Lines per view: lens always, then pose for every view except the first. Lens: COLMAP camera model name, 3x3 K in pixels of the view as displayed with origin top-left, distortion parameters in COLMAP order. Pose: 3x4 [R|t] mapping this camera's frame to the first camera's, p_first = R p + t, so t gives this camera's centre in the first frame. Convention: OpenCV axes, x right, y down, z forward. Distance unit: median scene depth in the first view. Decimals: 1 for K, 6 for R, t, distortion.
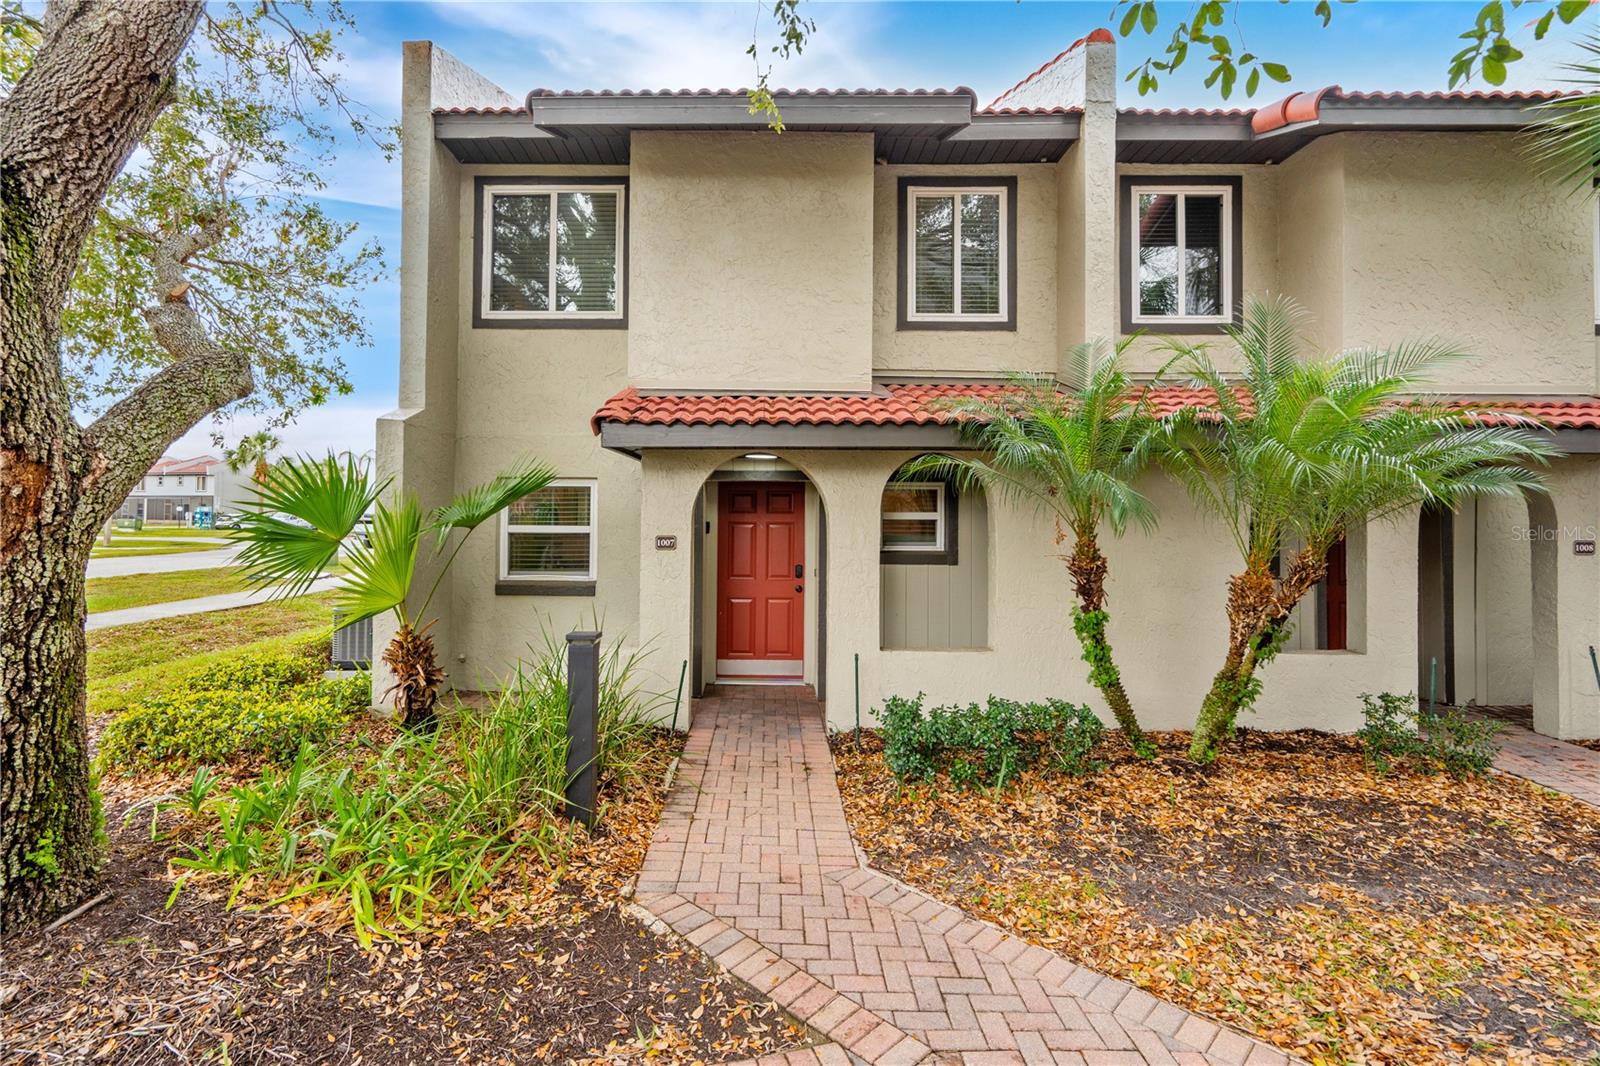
lens RADIAL K [[740.3, 0, 794.7], [0, 740.3, 501.2], [0, 0, 1]] dist [-0.003110, 0.000905]
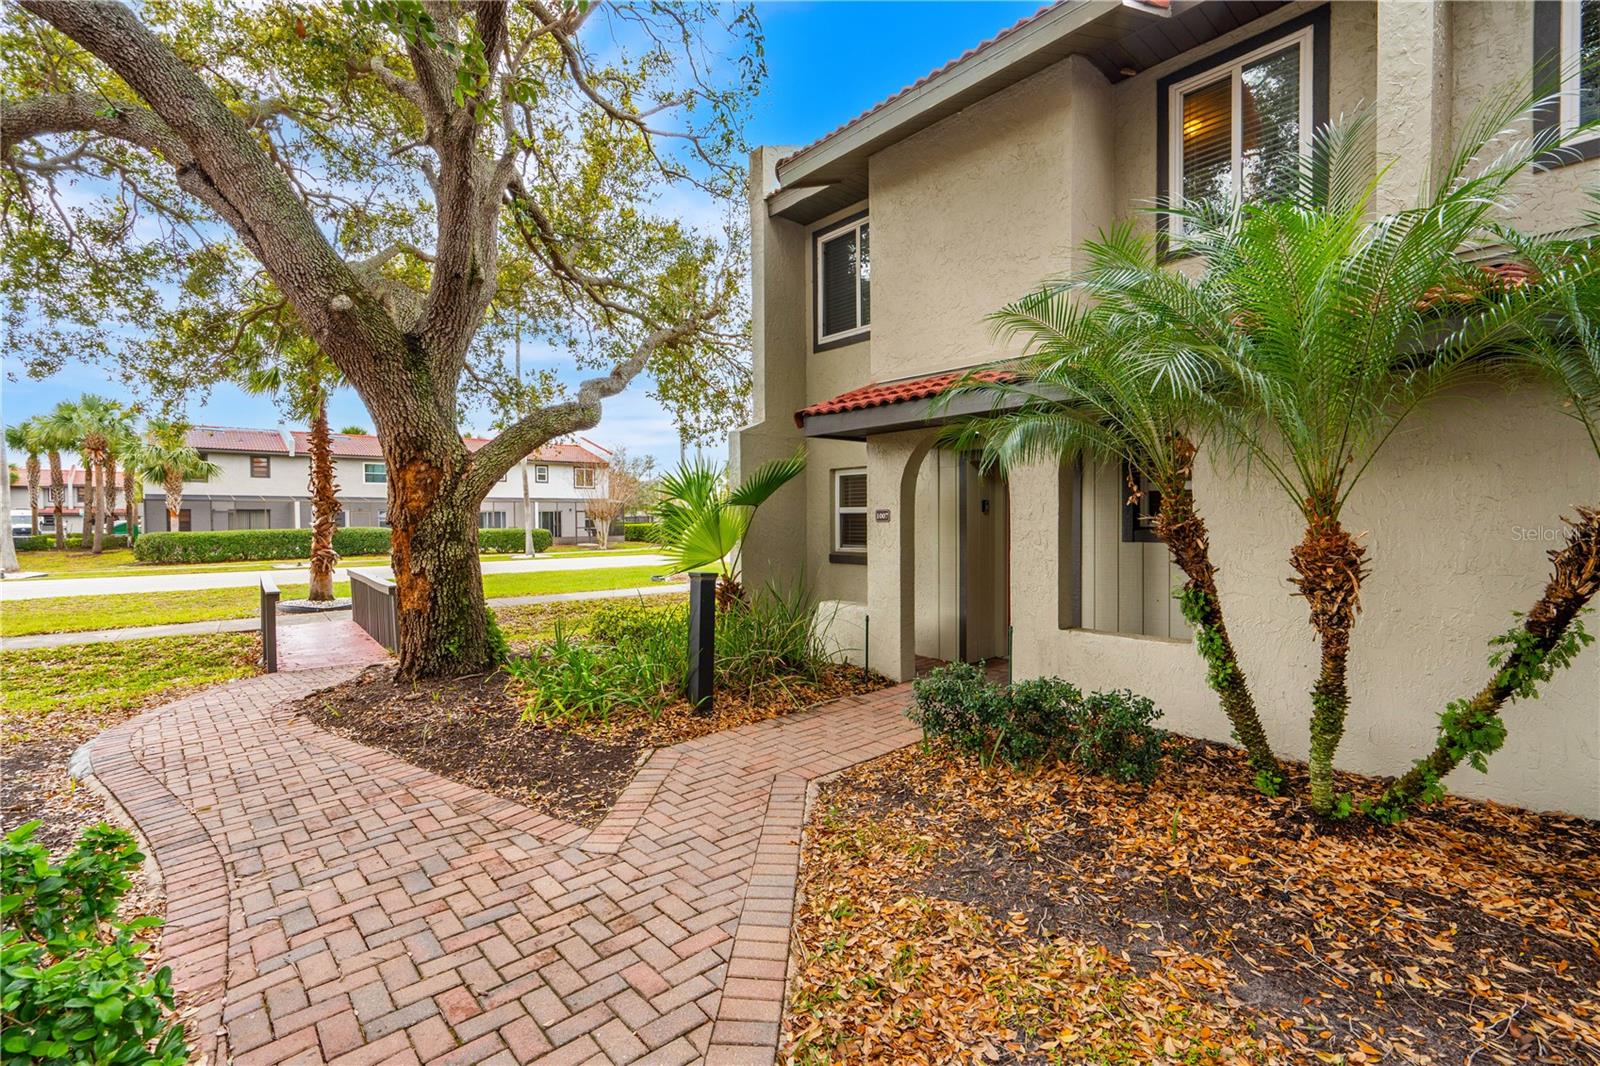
lens RADIAL K [[740.3, 0, 810.1], [0, 740.3, 535.0], [0, 0, 1]] dist [-0.003110, 0.000905]
pose [[0.663746, 0.003603, -0.747949, 0.837177], [0.025283, 0.999309, 0.027250, 0.071419], [0.747530, -0.036998, 0.663196, 0.220524]]
